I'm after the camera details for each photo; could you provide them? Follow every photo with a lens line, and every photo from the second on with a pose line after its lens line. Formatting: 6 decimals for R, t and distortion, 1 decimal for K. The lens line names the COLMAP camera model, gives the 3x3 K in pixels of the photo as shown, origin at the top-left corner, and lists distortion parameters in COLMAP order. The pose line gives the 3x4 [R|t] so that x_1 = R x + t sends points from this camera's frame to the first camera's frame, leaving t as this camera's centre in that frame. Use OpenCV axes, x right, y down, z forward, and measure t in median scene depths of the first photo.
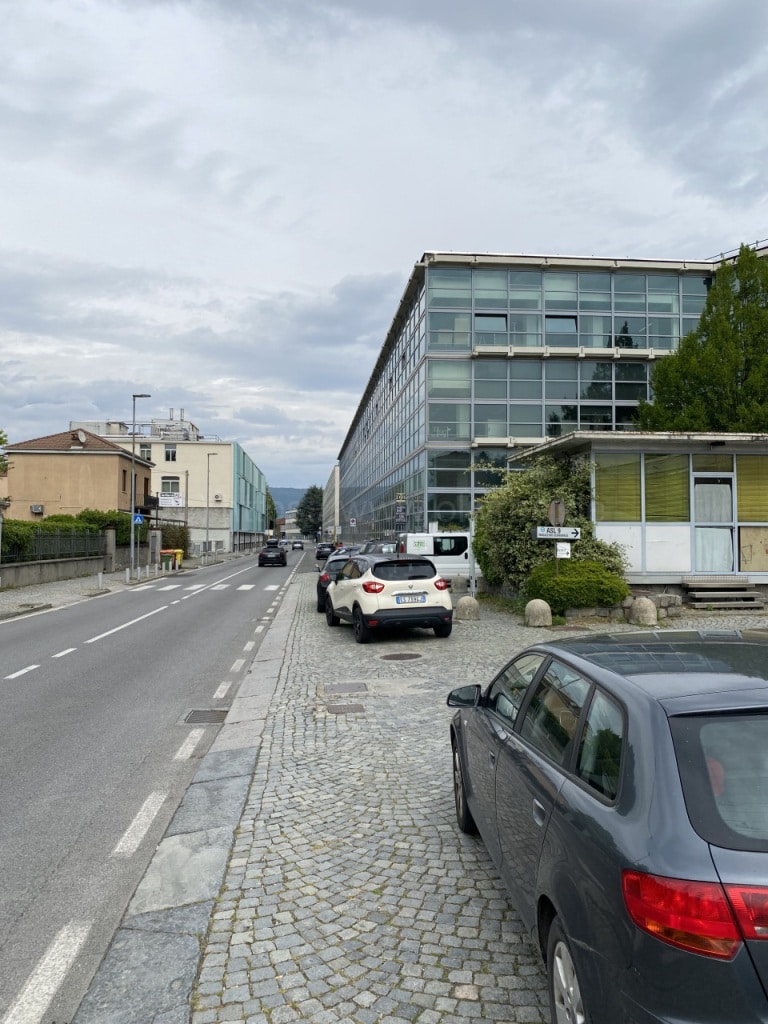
lens RADIAL K [[782.3, 0, 384.1], [0, 782.3, 496.1], [0, 0, 1]] dist [0.076302, -0.112101]
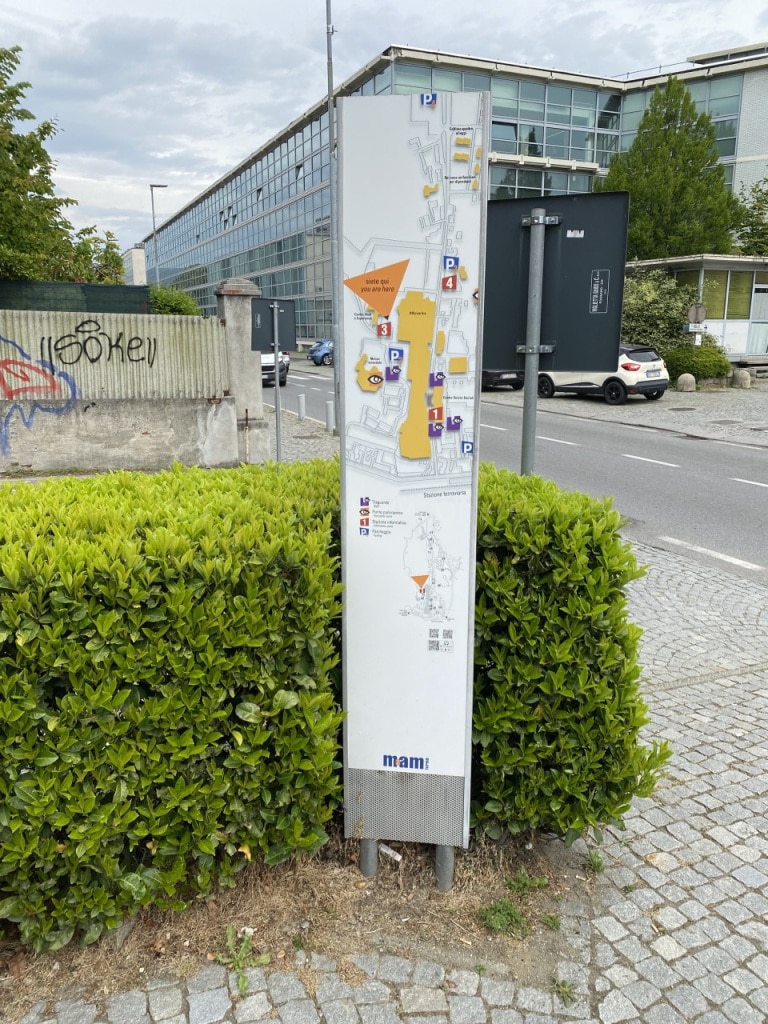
lens RADIAL K [[769.6, 0, 384.0], [0, 769.6, 512.0], [0, 0, 1]] dist [0.007773, -0.002095]
pose [[0.951594, -0.074741, 0.298131, -0.304782], [-0.013235, 0.959118, 0.282695, -0.008676], [-0.307072, -0.272957, 0.911702, -0.086496]]
